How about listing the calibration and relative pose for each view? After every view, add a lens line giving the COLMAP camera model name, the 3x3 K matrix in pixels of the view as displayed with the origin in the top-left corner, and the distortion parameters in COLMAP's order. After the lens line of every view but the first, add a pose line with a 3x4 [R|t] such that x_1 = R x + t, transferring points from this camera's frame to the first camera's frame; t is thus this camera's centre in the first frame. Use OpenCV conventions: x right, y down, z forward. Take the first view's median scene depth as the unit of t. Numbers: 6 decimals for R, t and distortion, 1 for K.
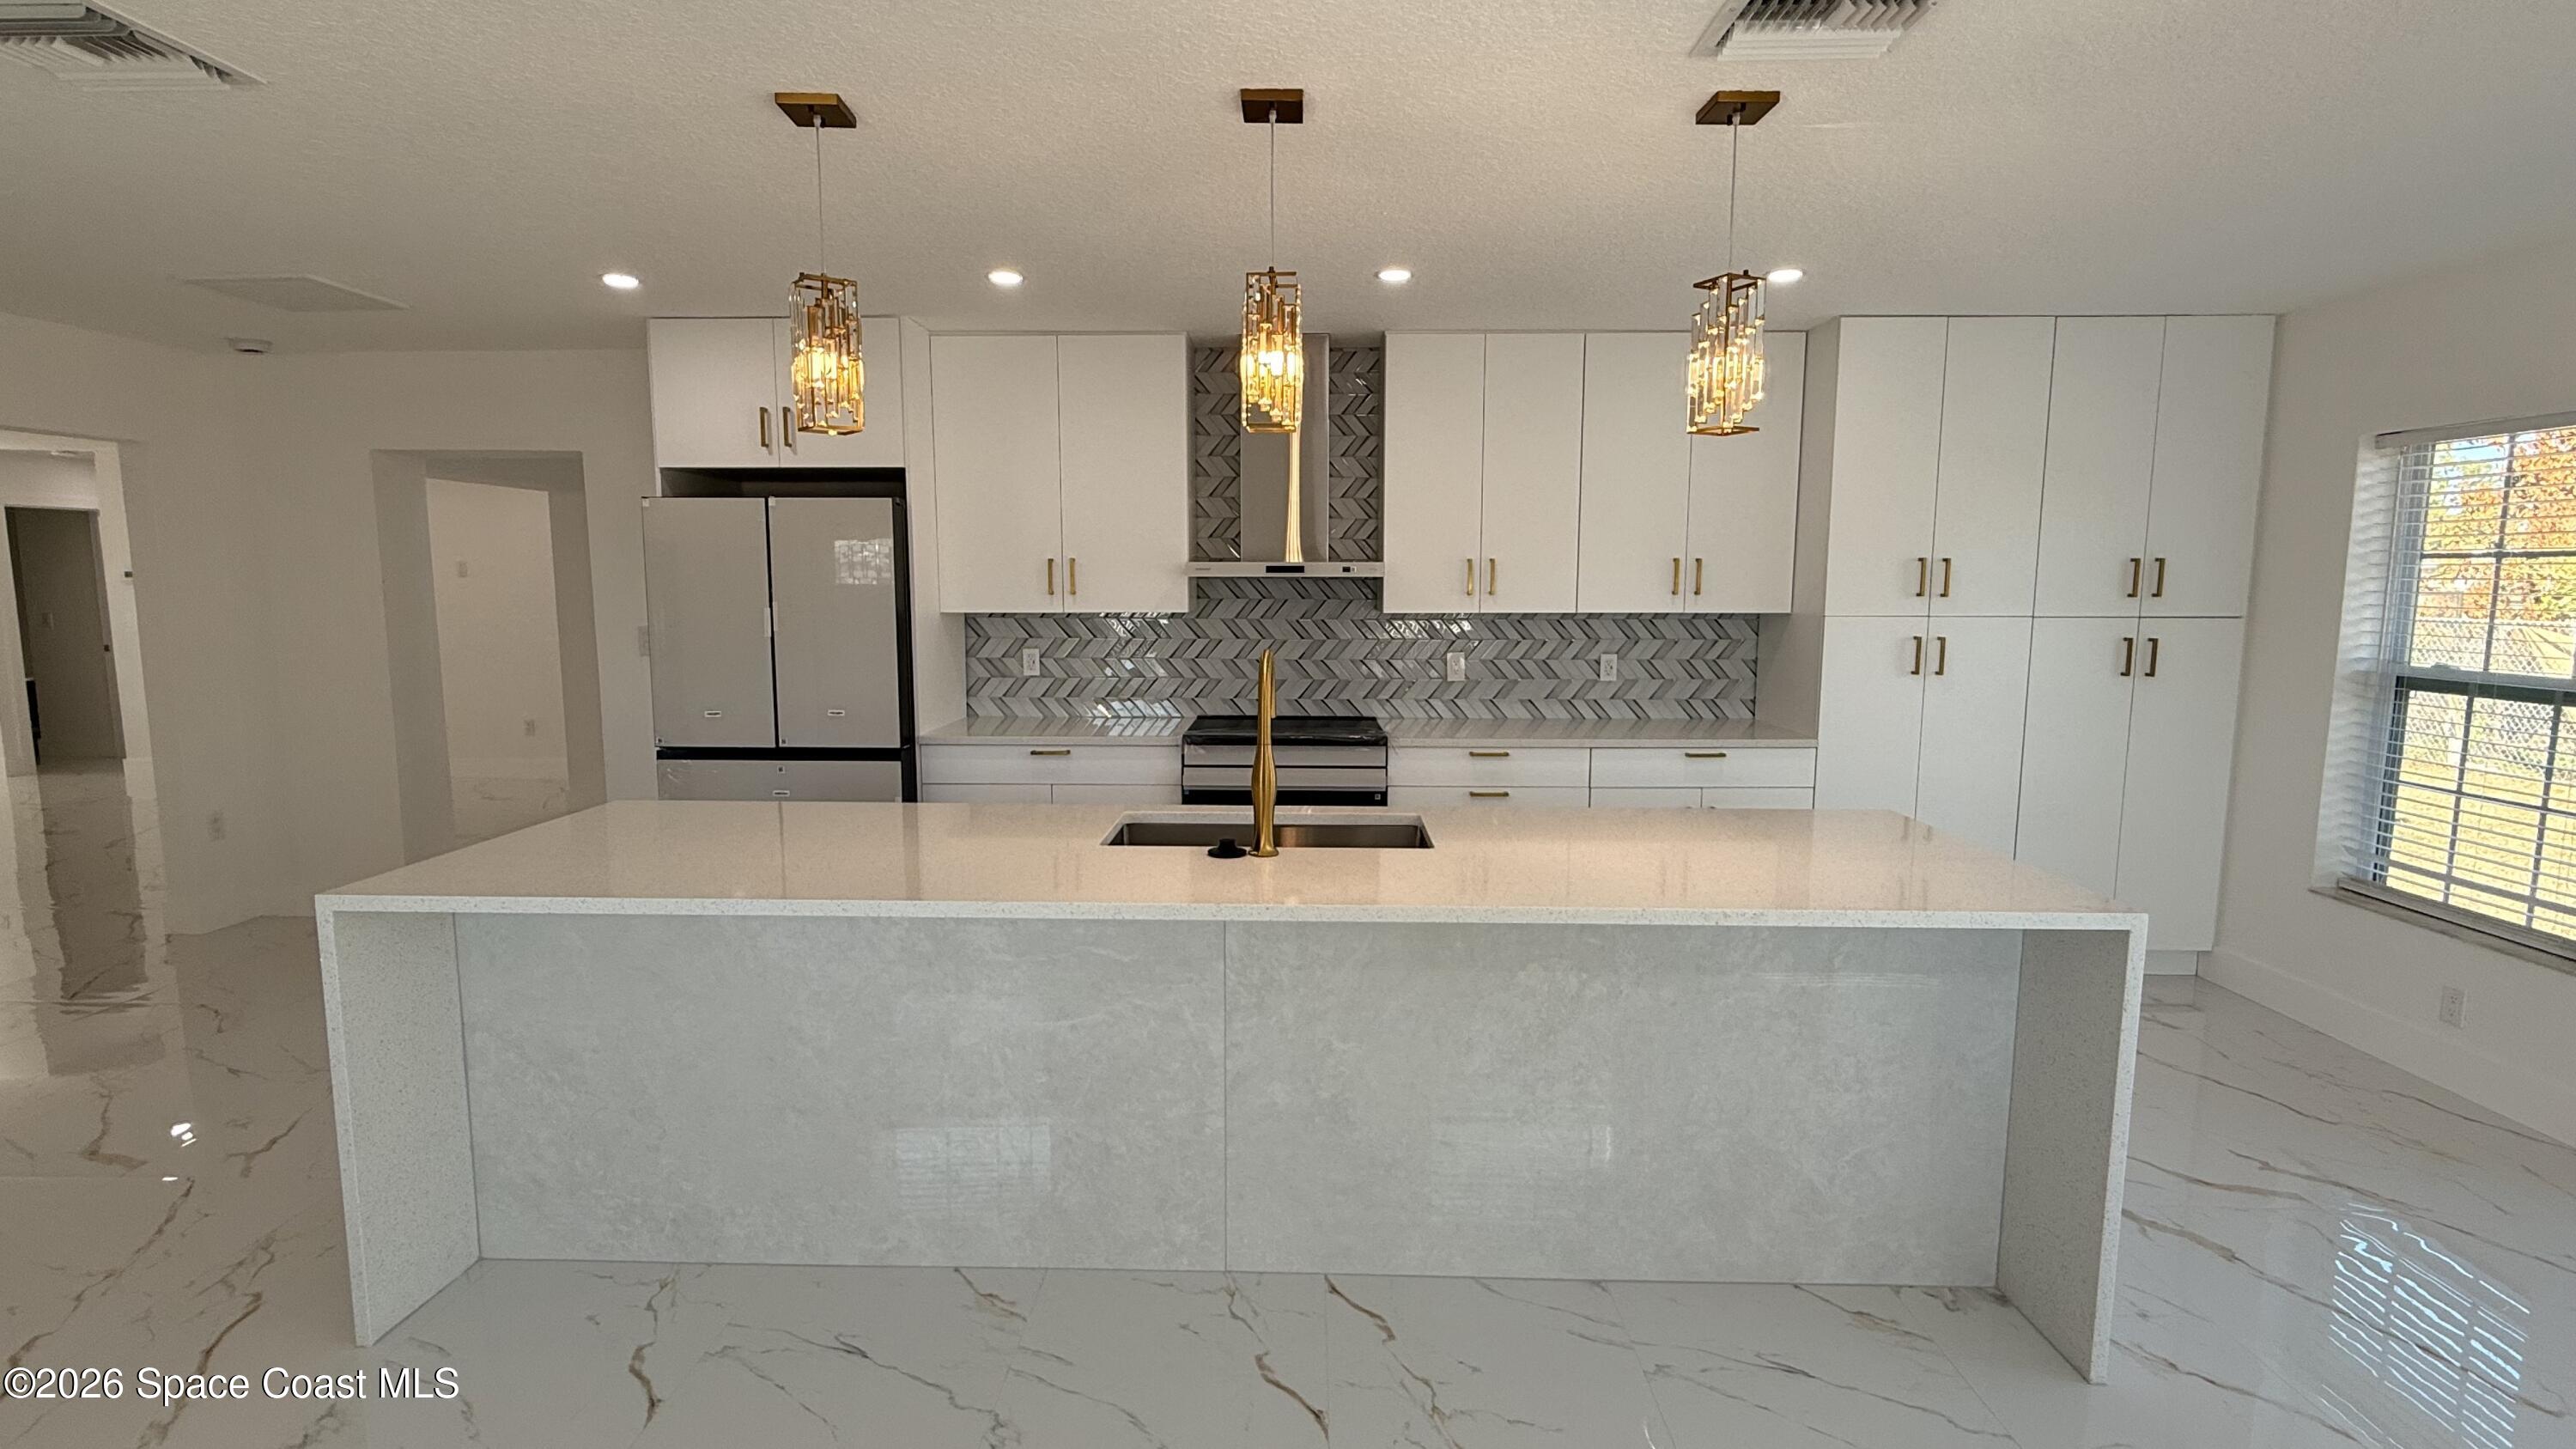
lens RADIAL K [[1198.3, 0, 1280.9], [0, 1198.3, 731.0], [0, 0, 1]] dist [0.000055, 0.000078]
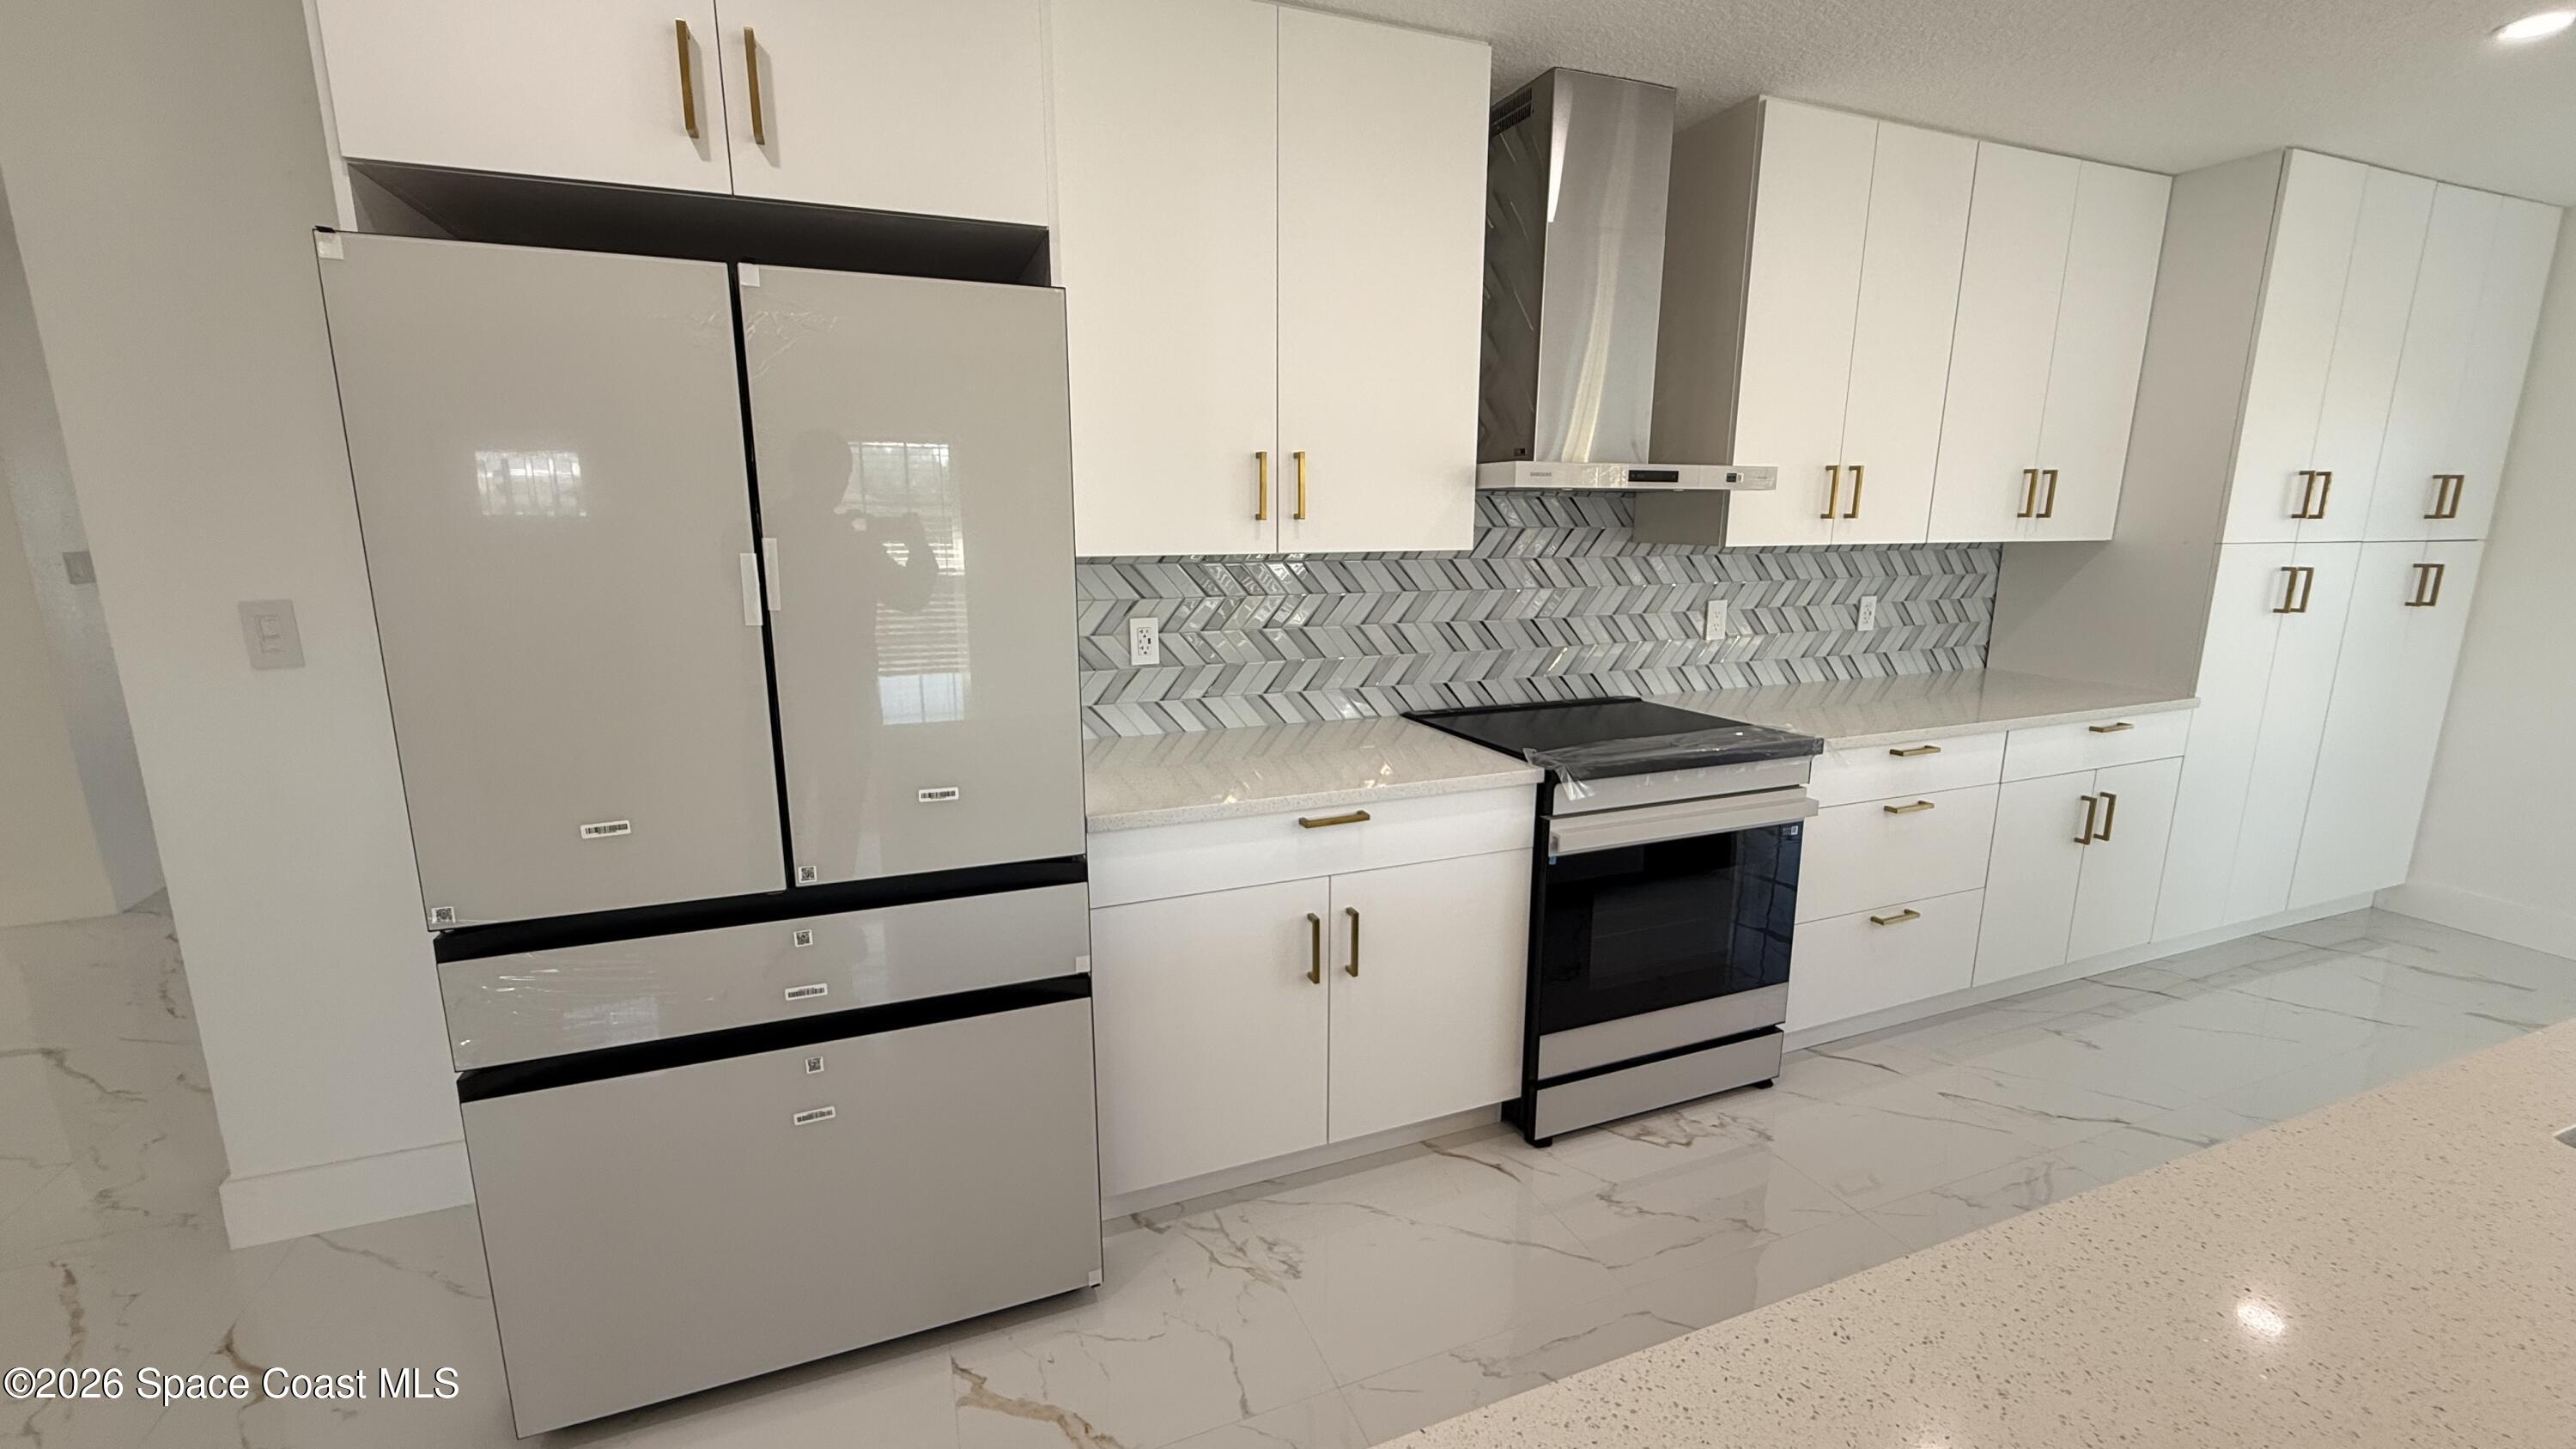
lens RADIAL K [[1023.9, 0, 1279.2], [0, 1023.9, 726.2], [0, 0, 1]] dist [0.000755, -0.000563]
pose [[0.922813, -0.078543, 0.377157, -0.364680], [0.050337, 0.995186, 0.084083, -0.059422], [-0.381946, -0.058608, 0.922324, 0.564054]]
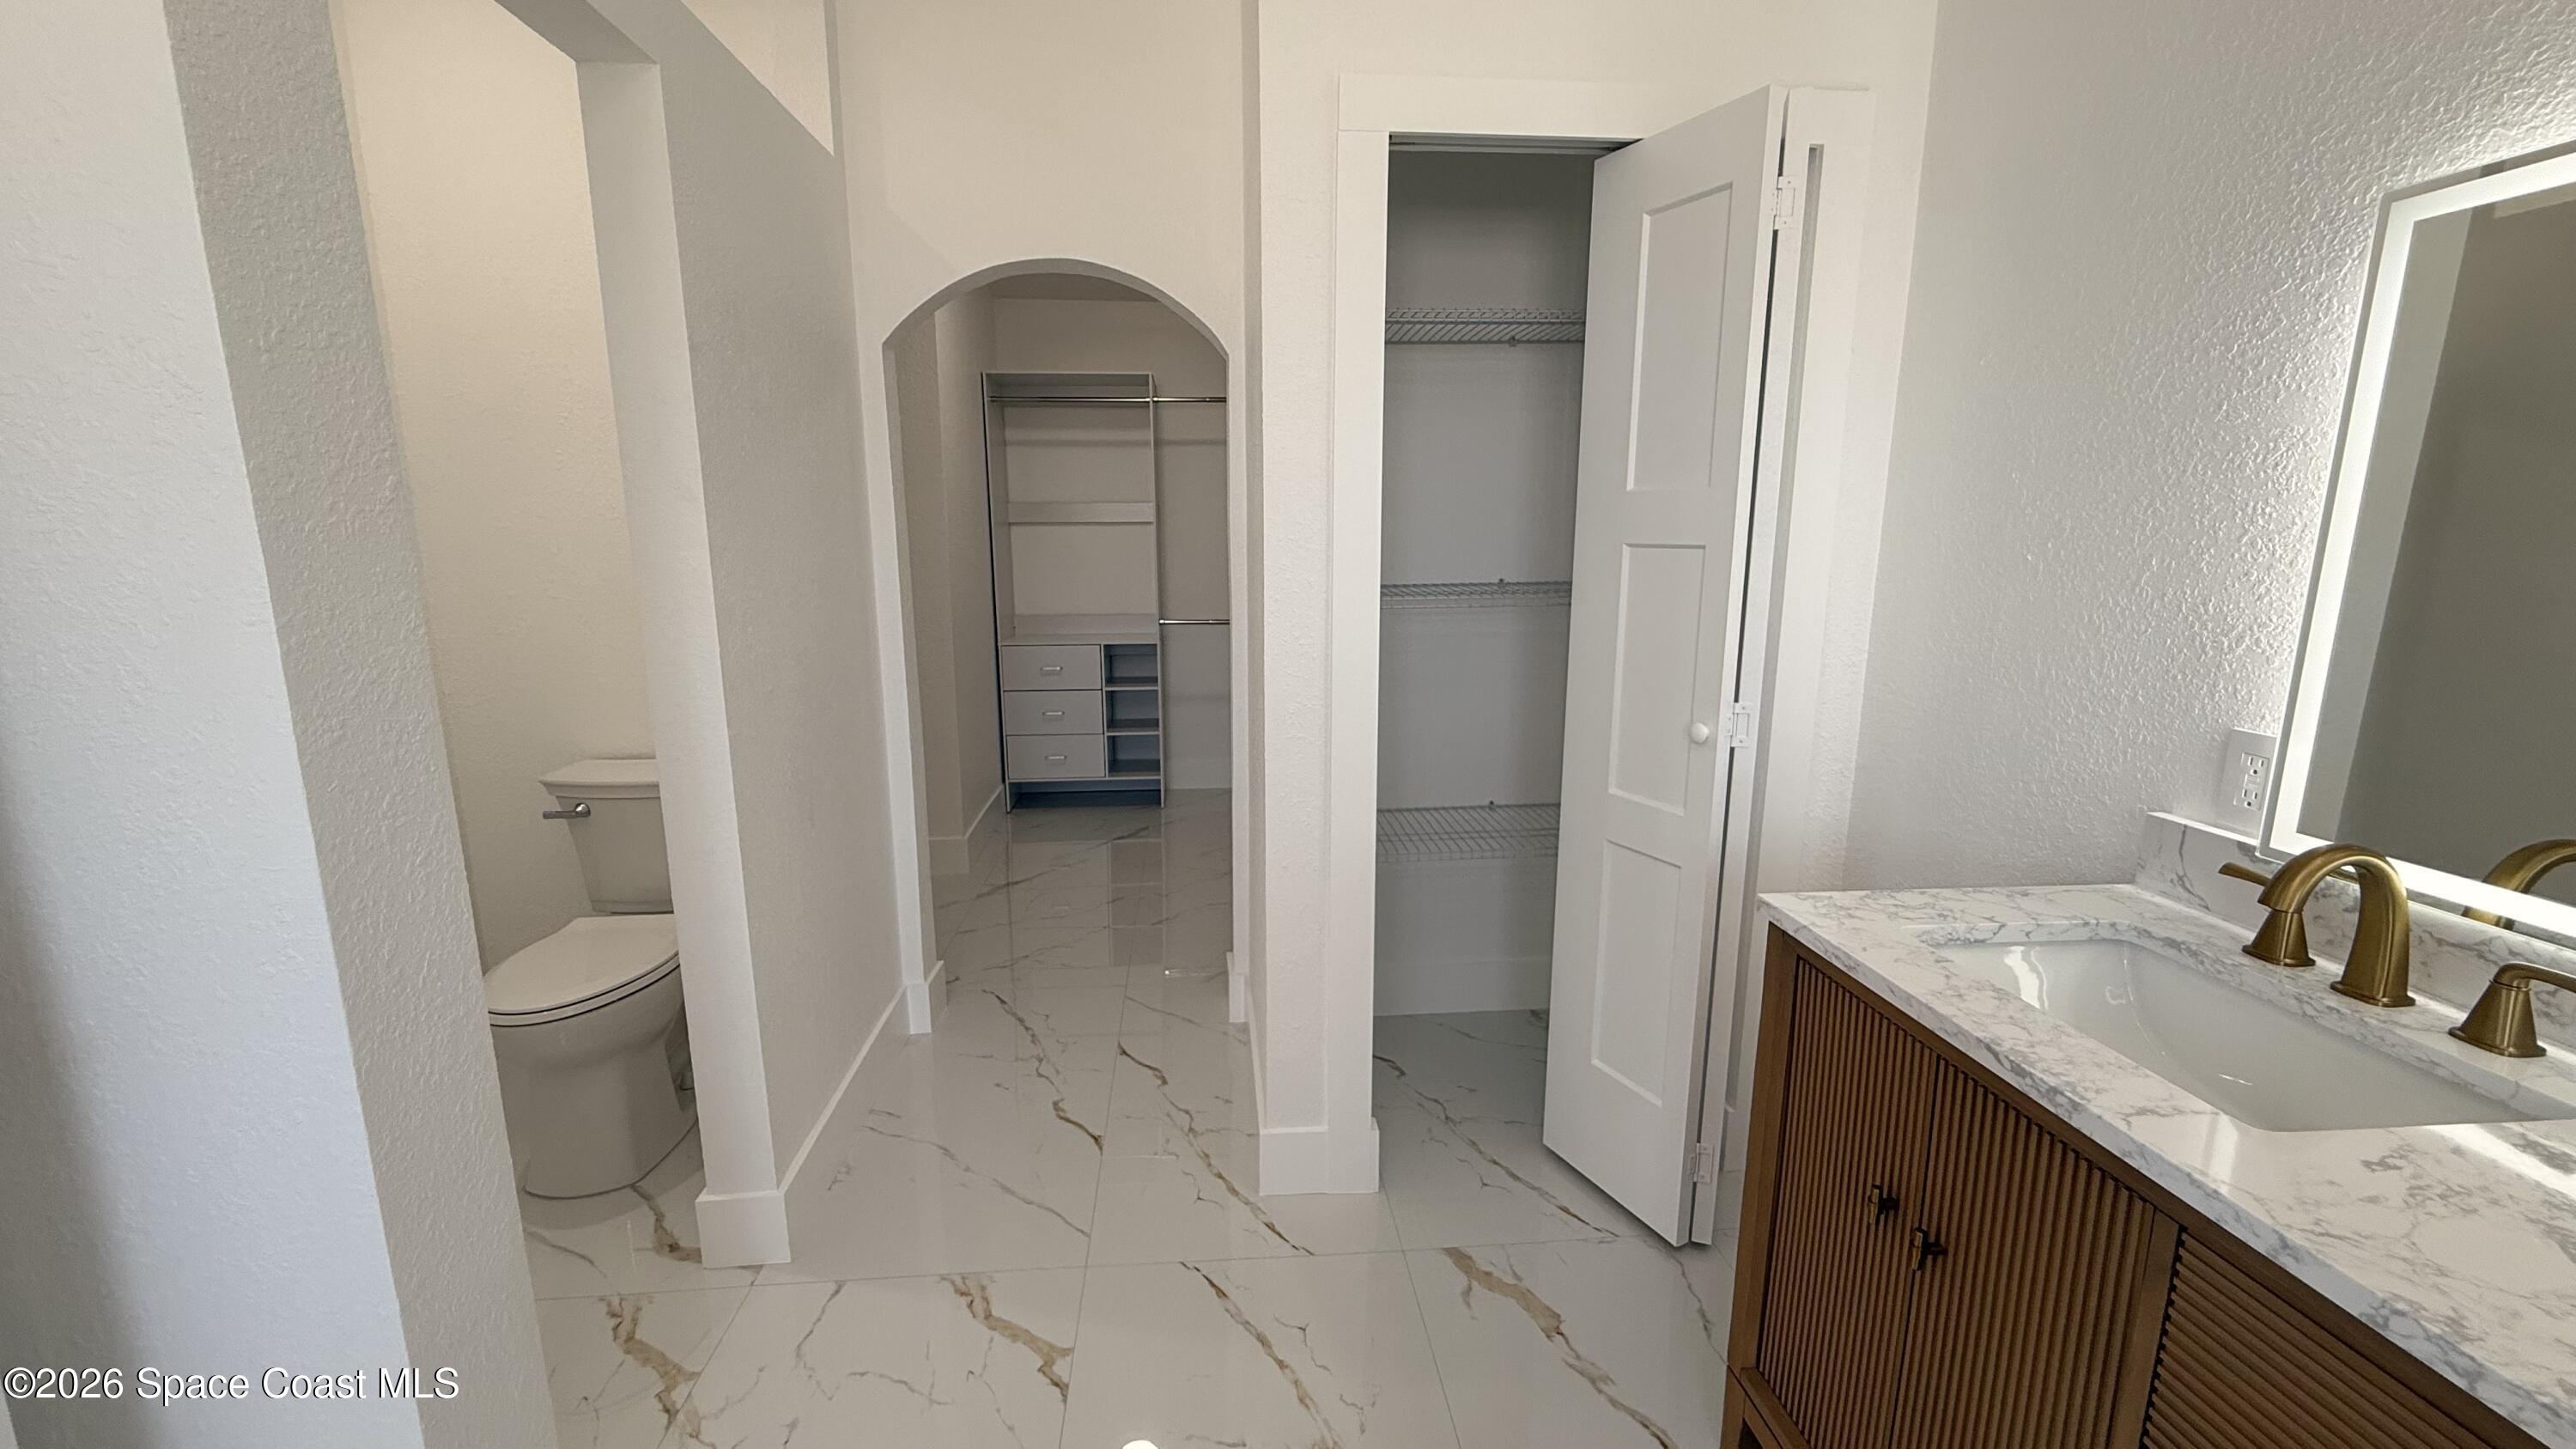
lens RADIAL K [[1023.9, 0, 1264.3], [0, 1023.9, 719.7], [0, 0, 1]] dist [0.000755, -0.000563]
pose [[-0.995081, 0.020682, -0.096886, -0.389896], [-0.010022, 0.951935, 0.306135, -0.126010], [0.098561, 0.305600, -0.947045, 1.205564]]
